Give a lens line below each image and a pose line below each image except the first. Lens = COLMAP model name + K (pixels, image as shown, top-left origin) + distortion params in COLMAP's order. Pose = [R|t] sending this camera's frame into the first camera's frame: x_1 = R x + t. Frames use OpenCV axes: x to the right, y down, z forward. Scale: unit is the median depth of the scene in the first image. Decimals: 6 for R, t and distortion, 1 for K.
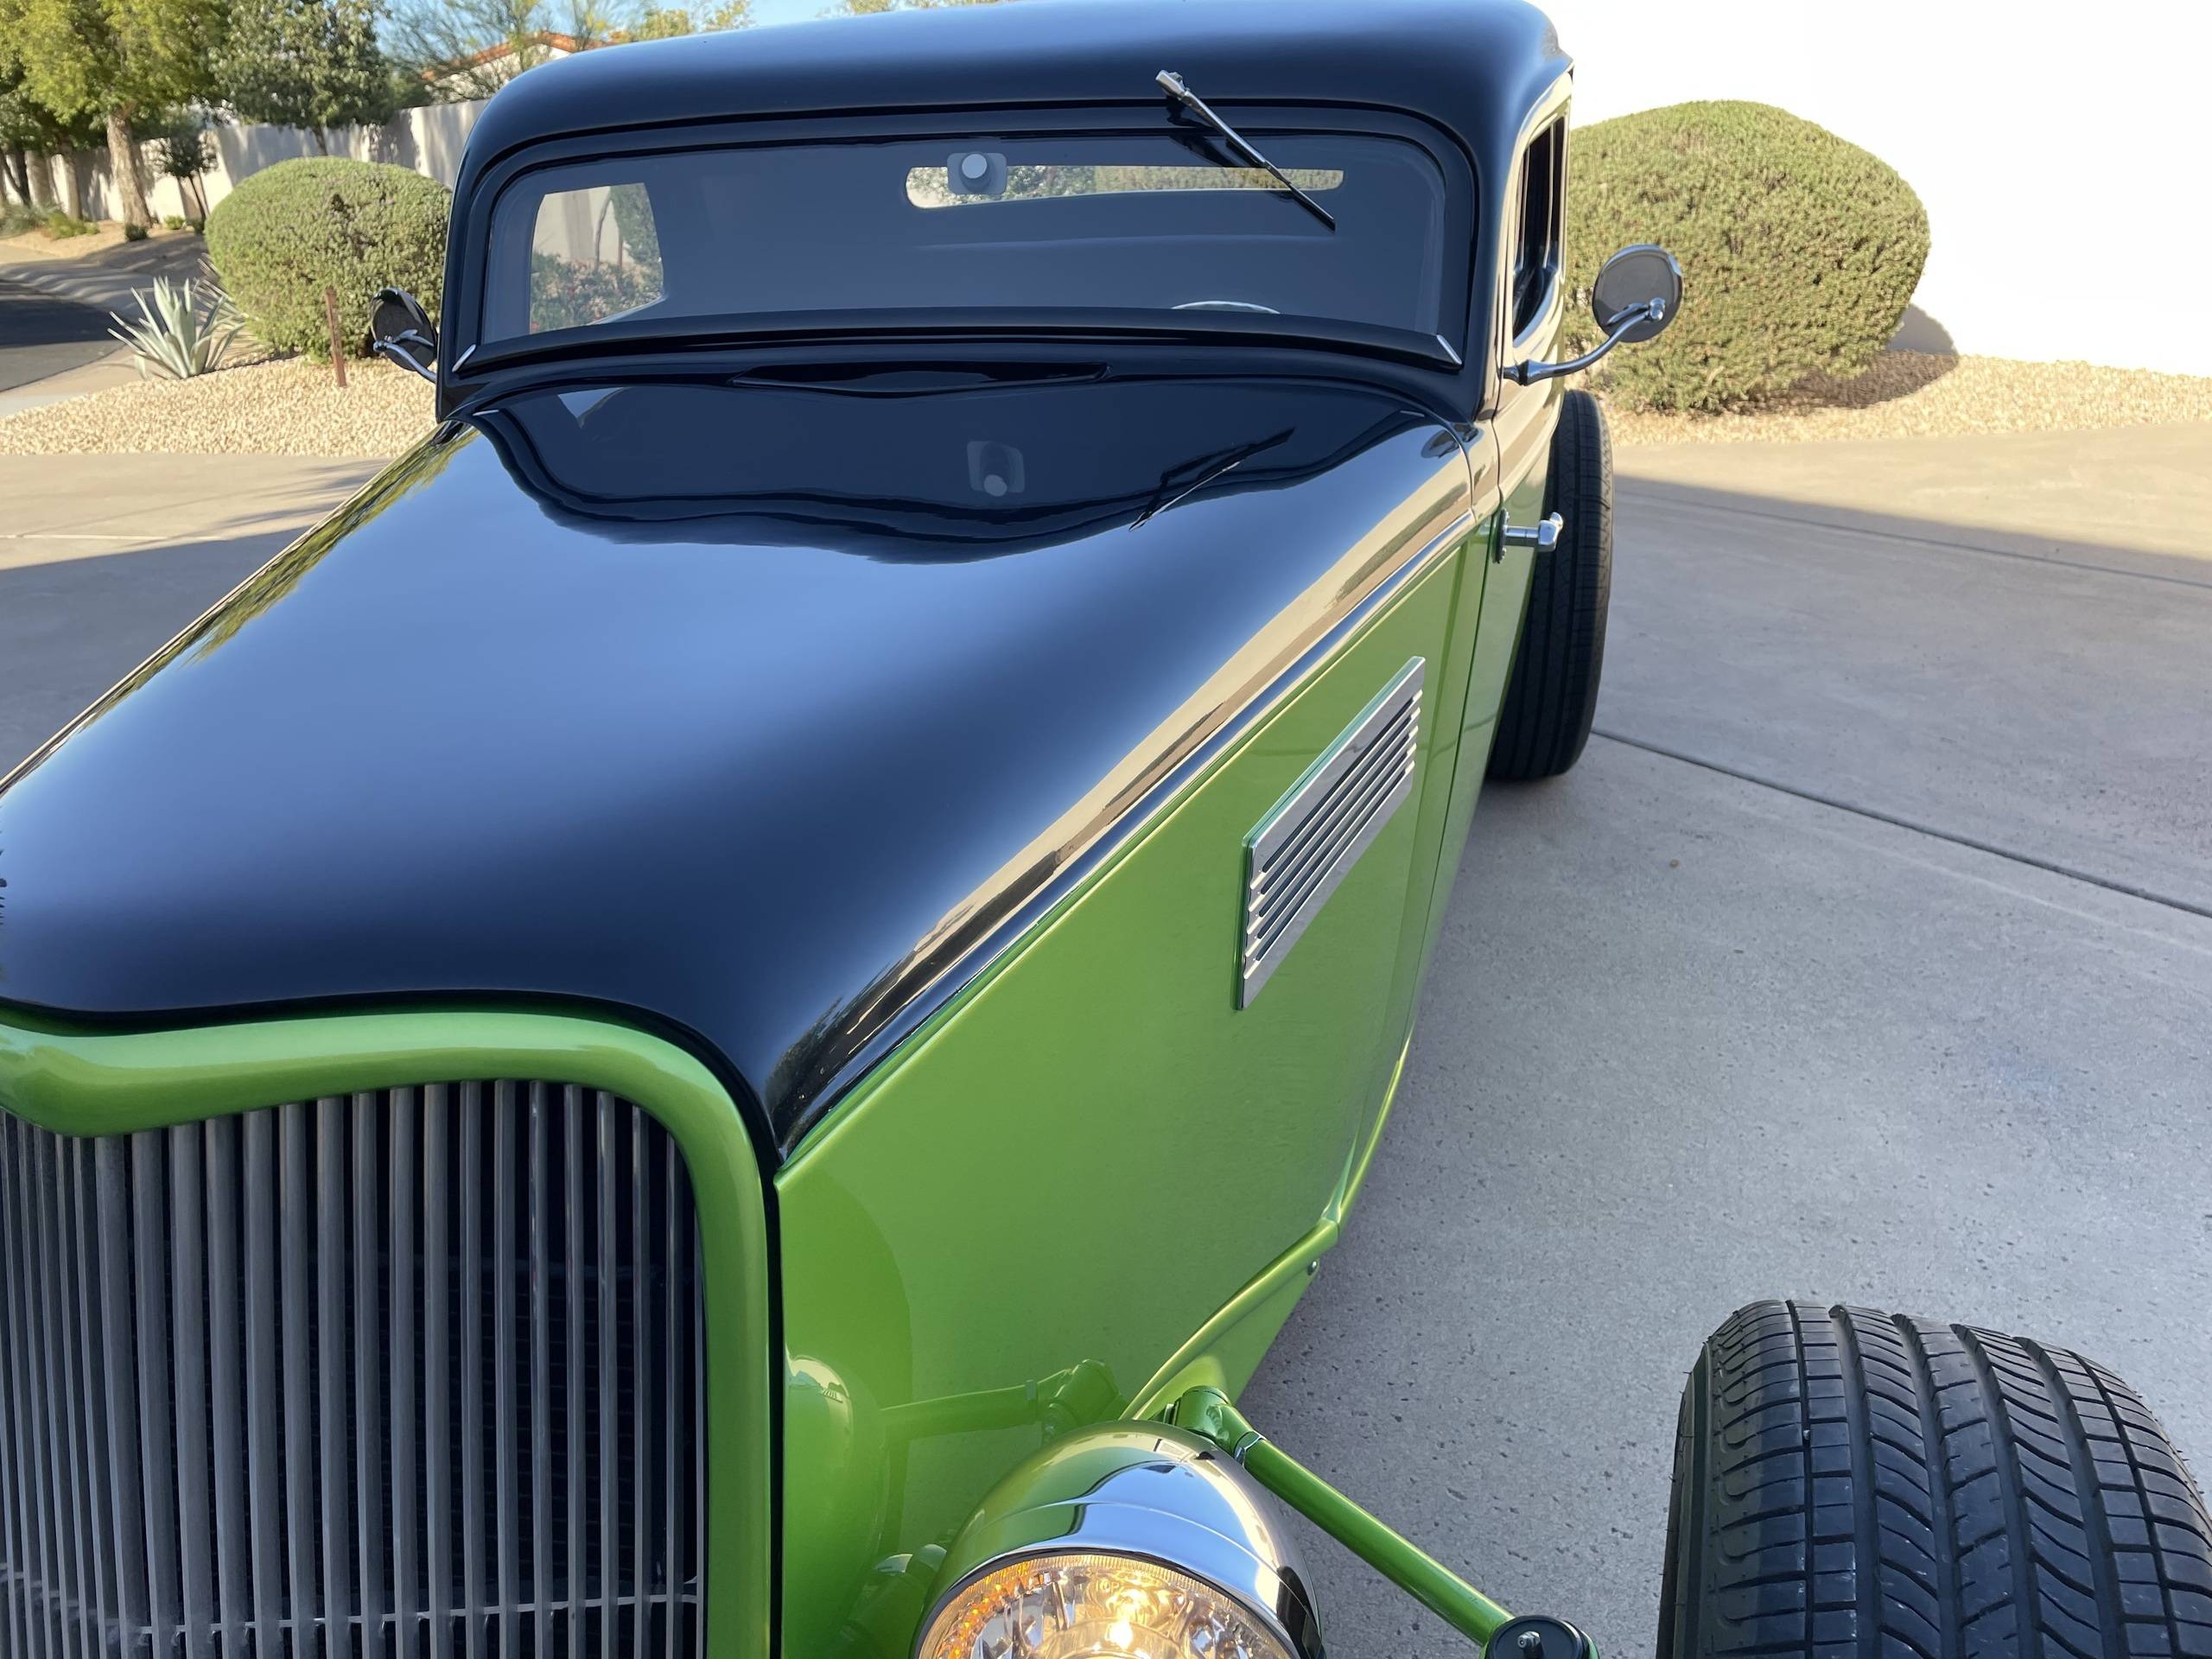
lens RADIAL K [[1728.6, 0, 1107.4], [0, 1728.6, 792.9], [0, 0, 1]] dist [0.077693, -0.102559]
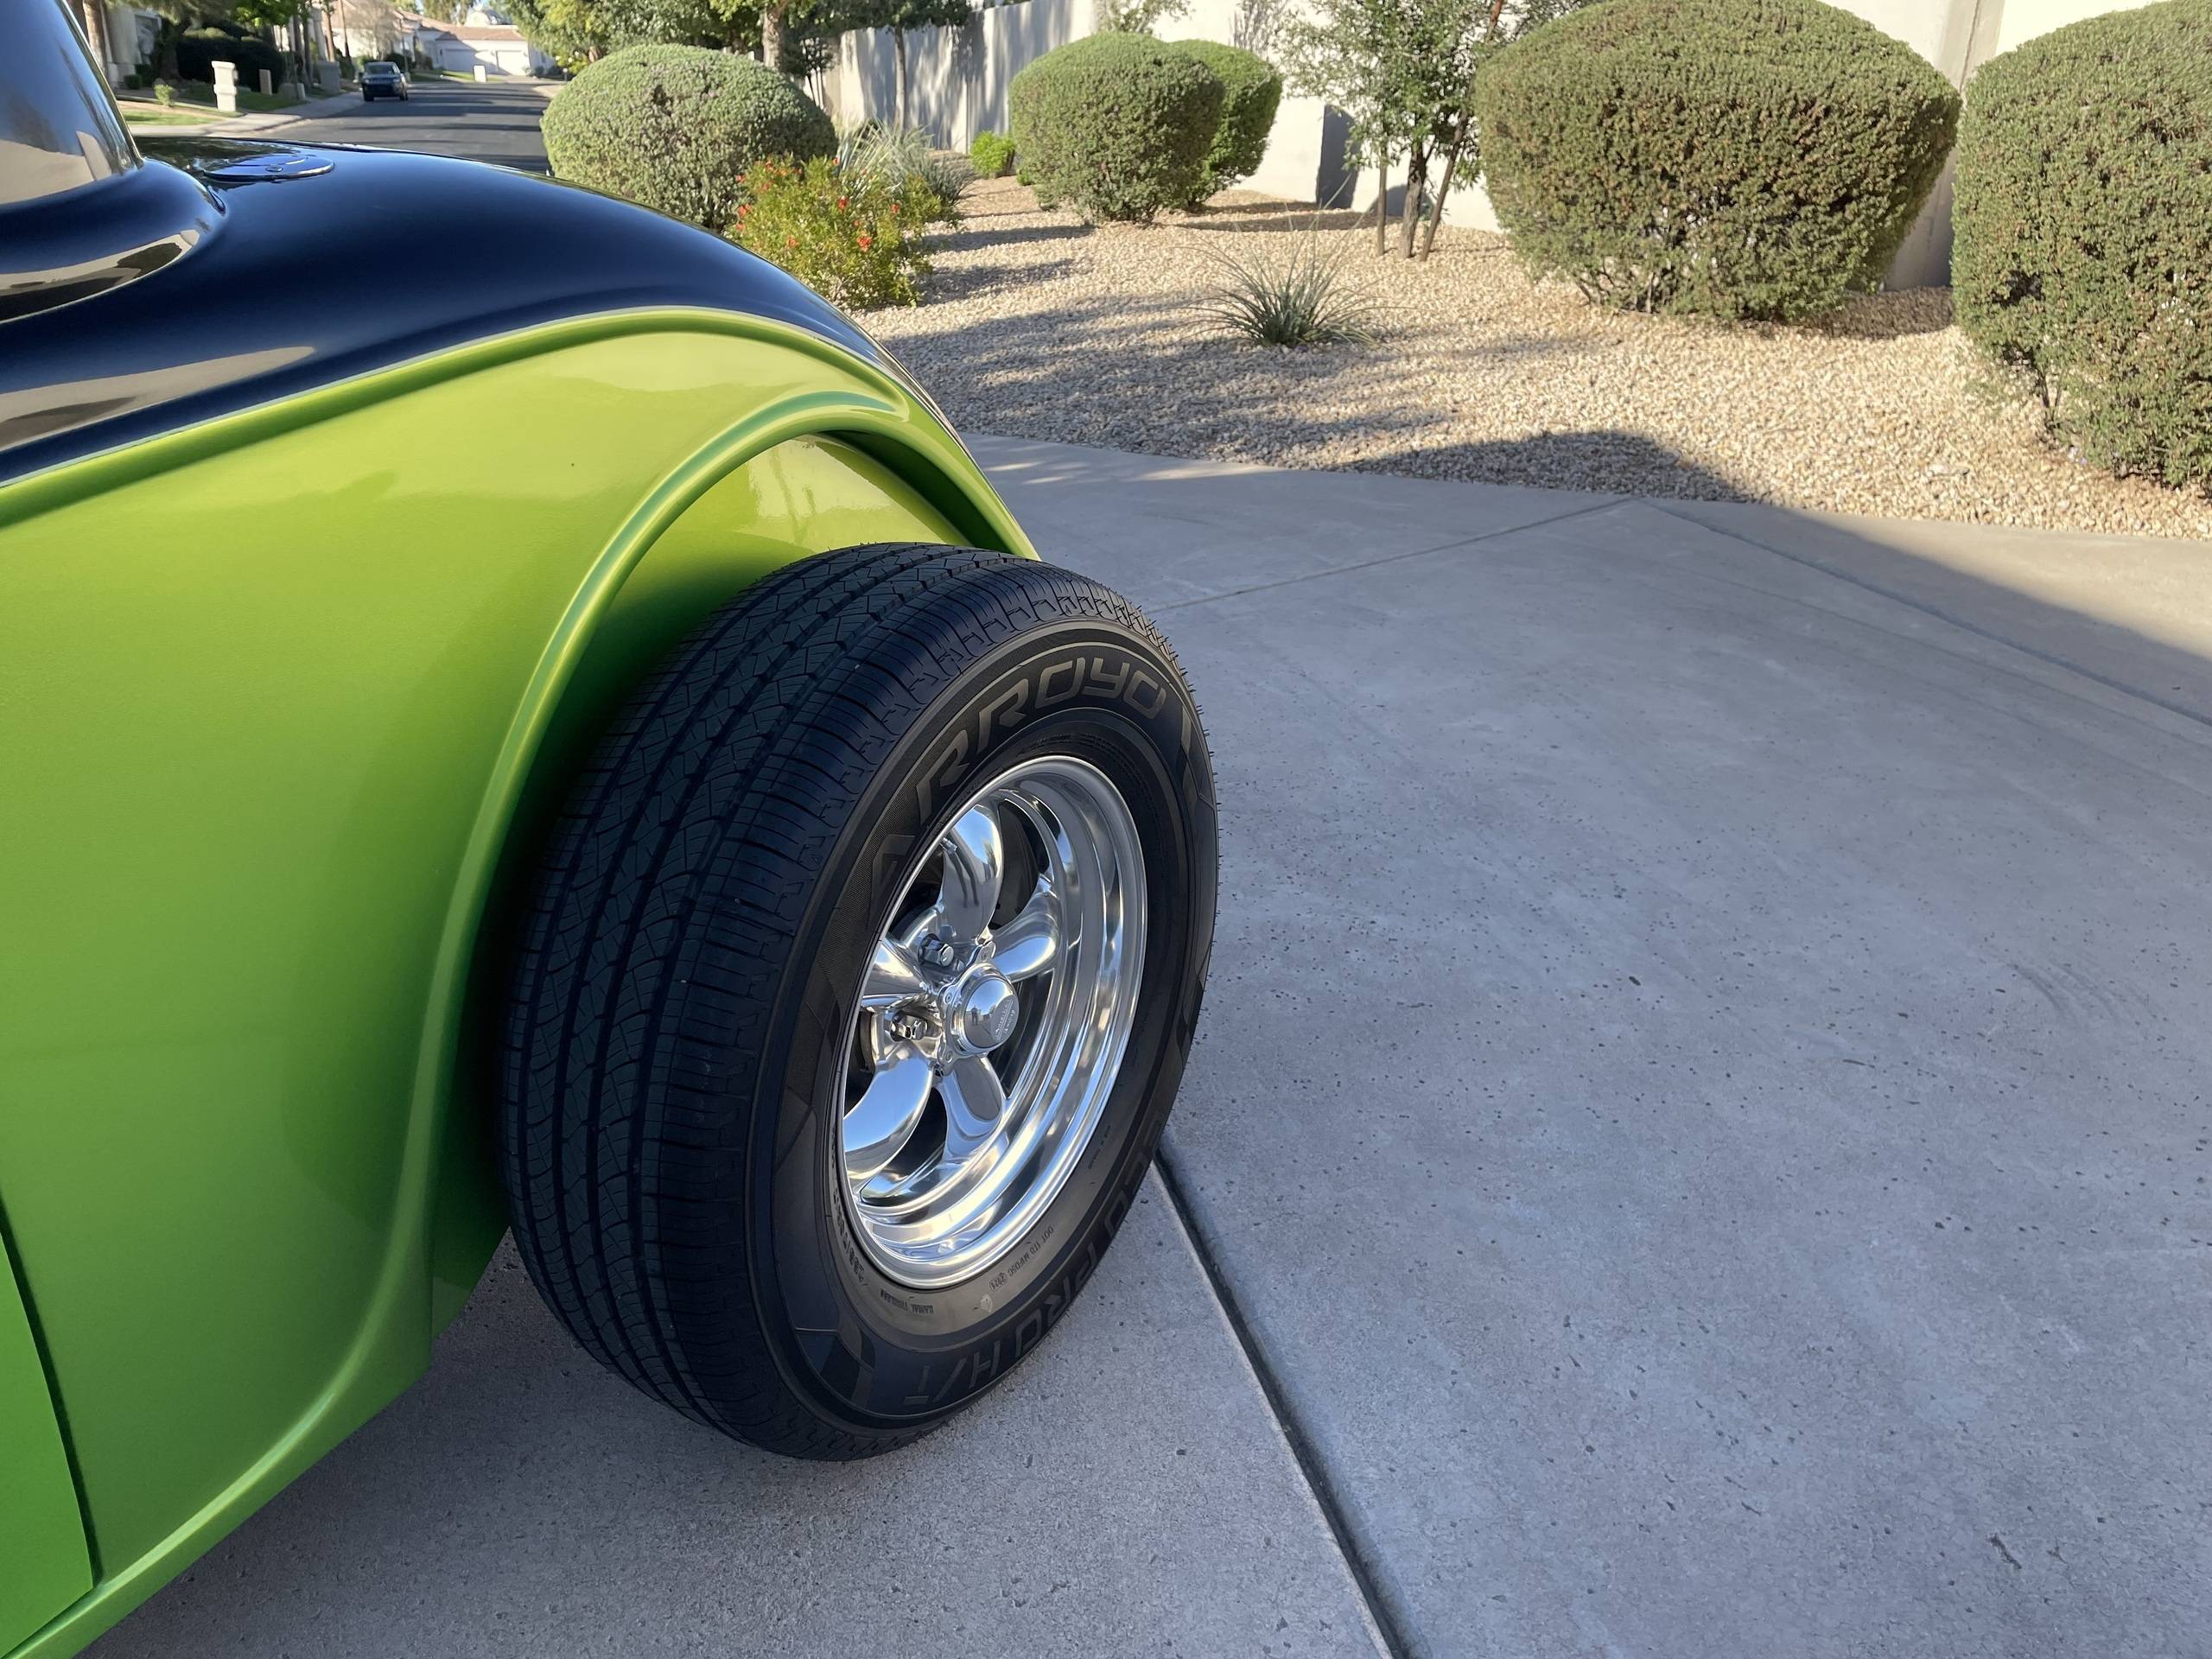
lens RADIAL K [[1708.7, 0, 1106.0], [0, 1708.7, 829.5], [0, 0, 1]] dist [0.075556, -0.101199]
pose [[0.929251, 0.167348, -0.329373, 0.213130], [-0.146223, 0.985322, 0.088086, -0.103505], [0.339279, -0.033692, 0.940082, 0.311516]]
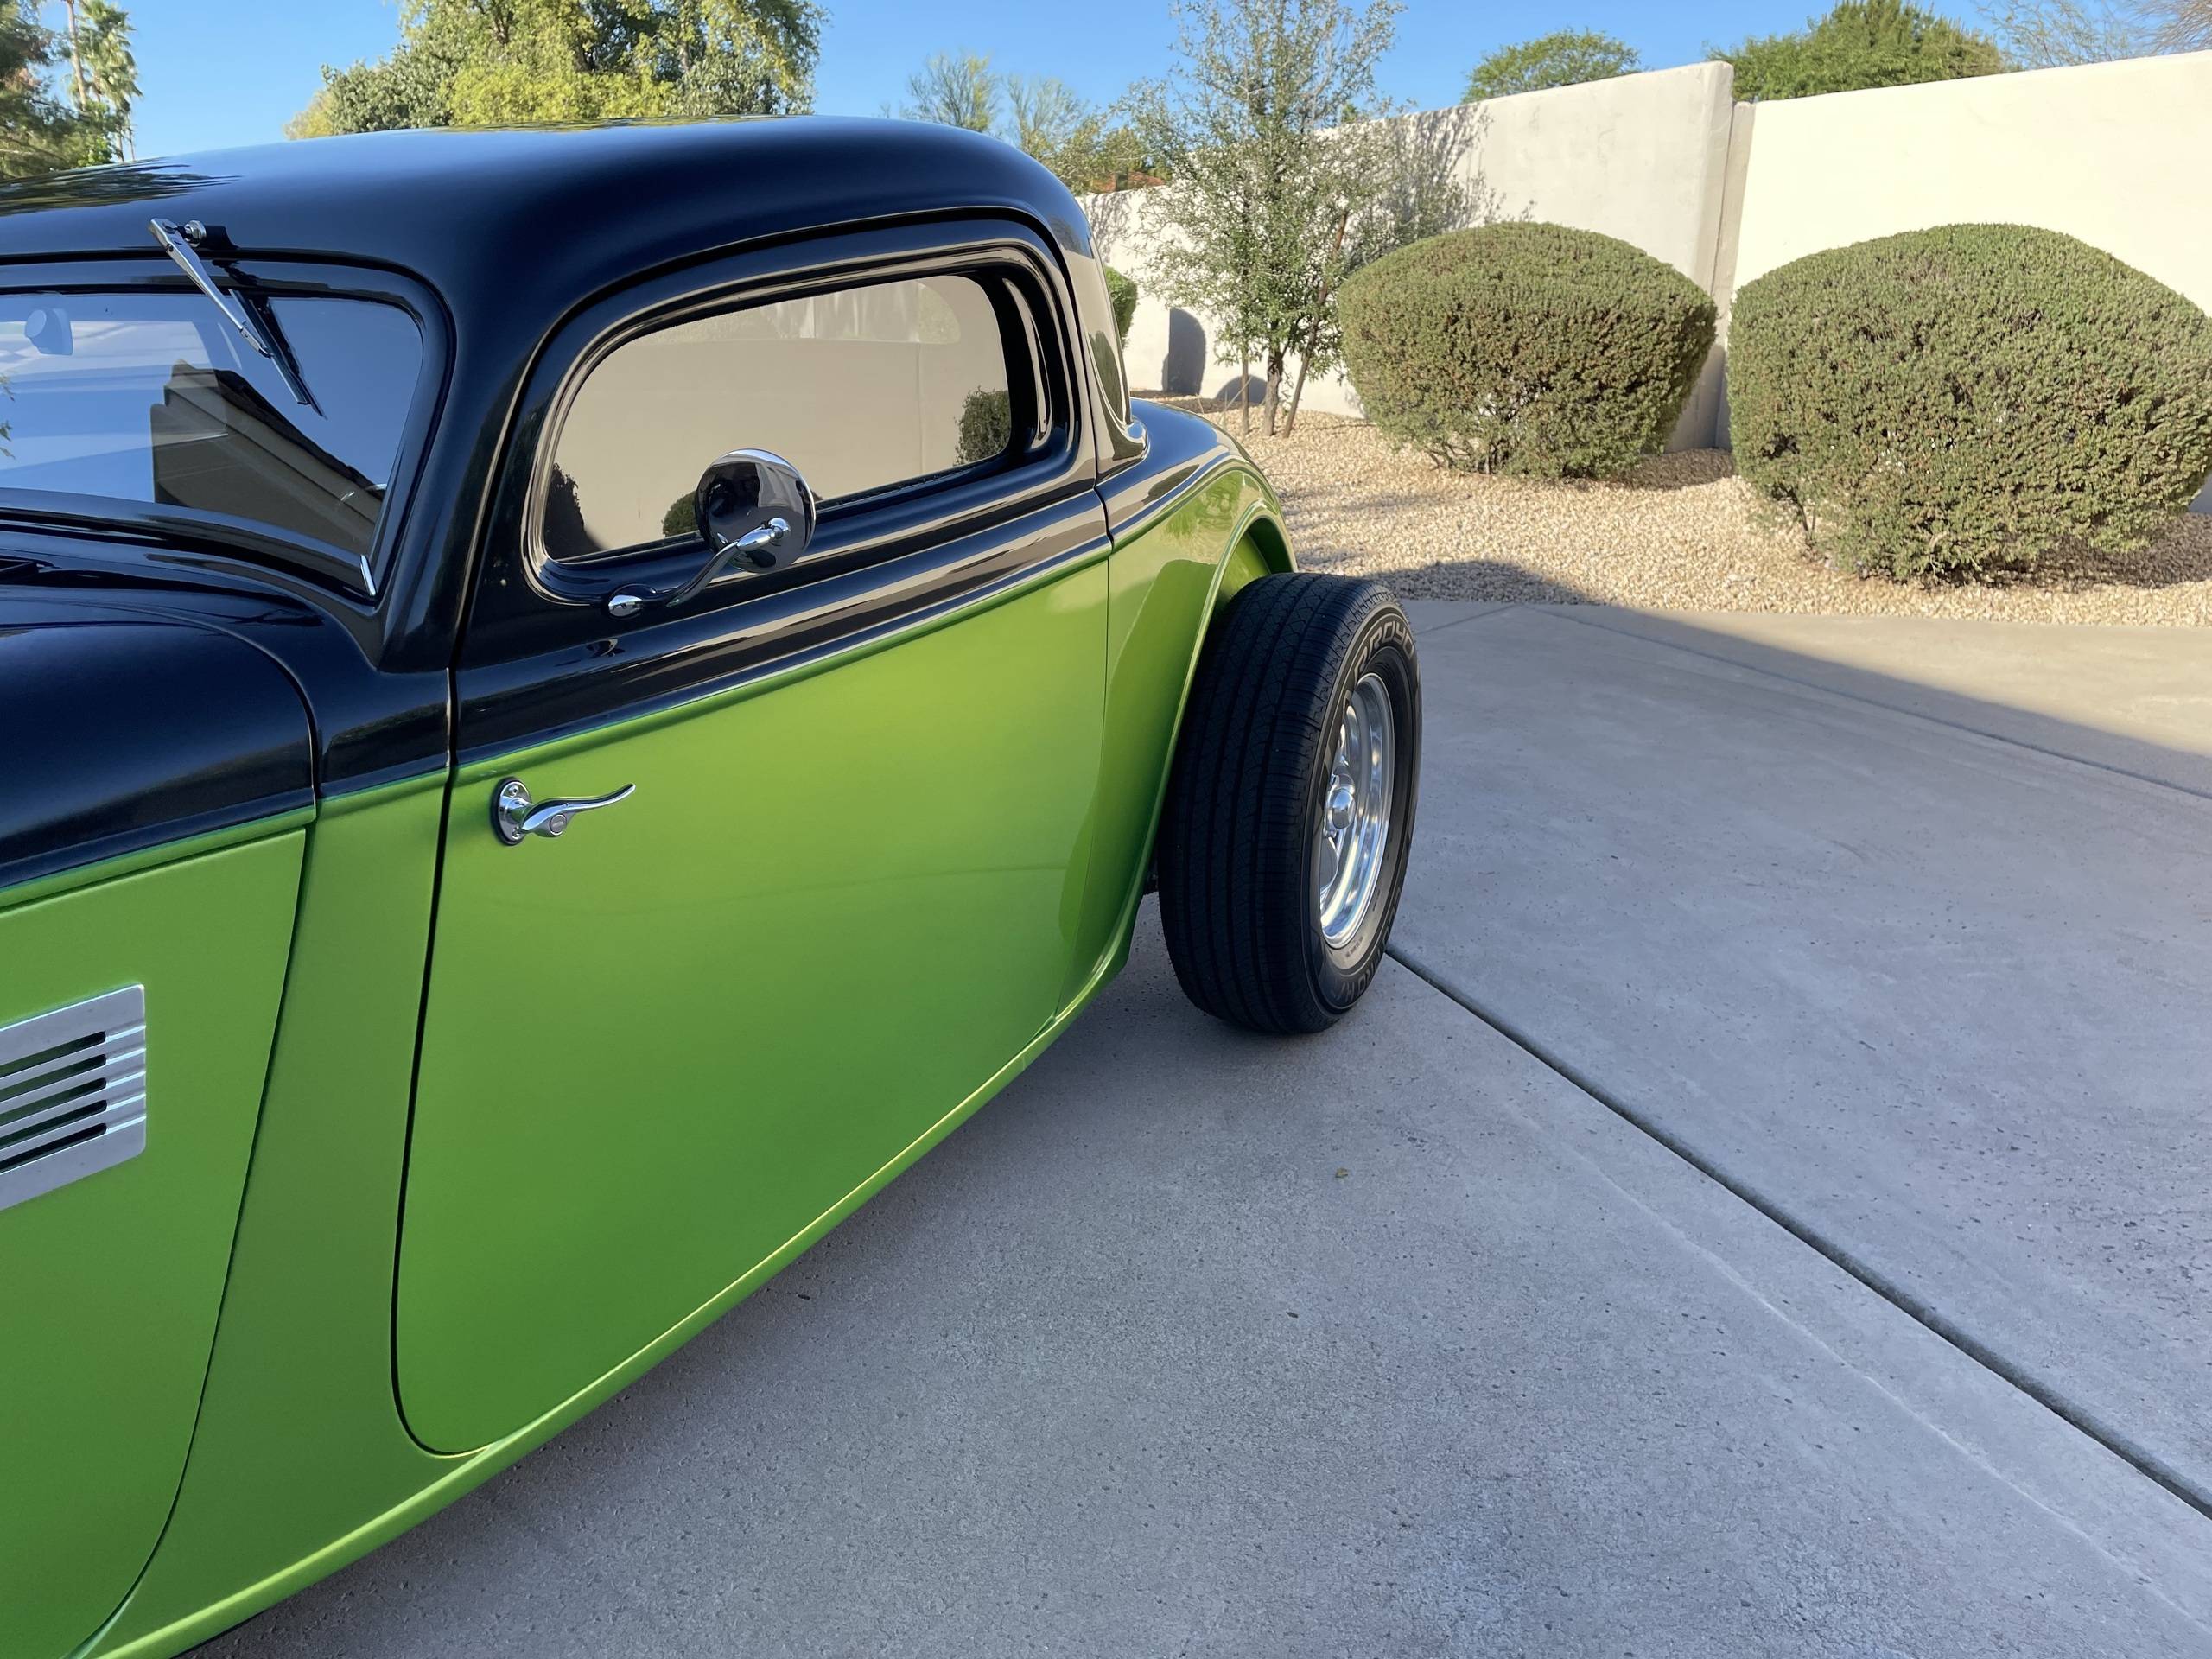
lens RADIAL K [[1718.5, 0, 1080.5], [0, 1718.5, 812.6], [0, 0, 1]] dist [0.081558, -0.106468]
pose [[0.963299, 0.090758, -0.252624, 0.177580], [-0.101822, 0.994318, -0.031045, -0.039643], [0.248371, 0.055628, 0.967066, 0.084447]]
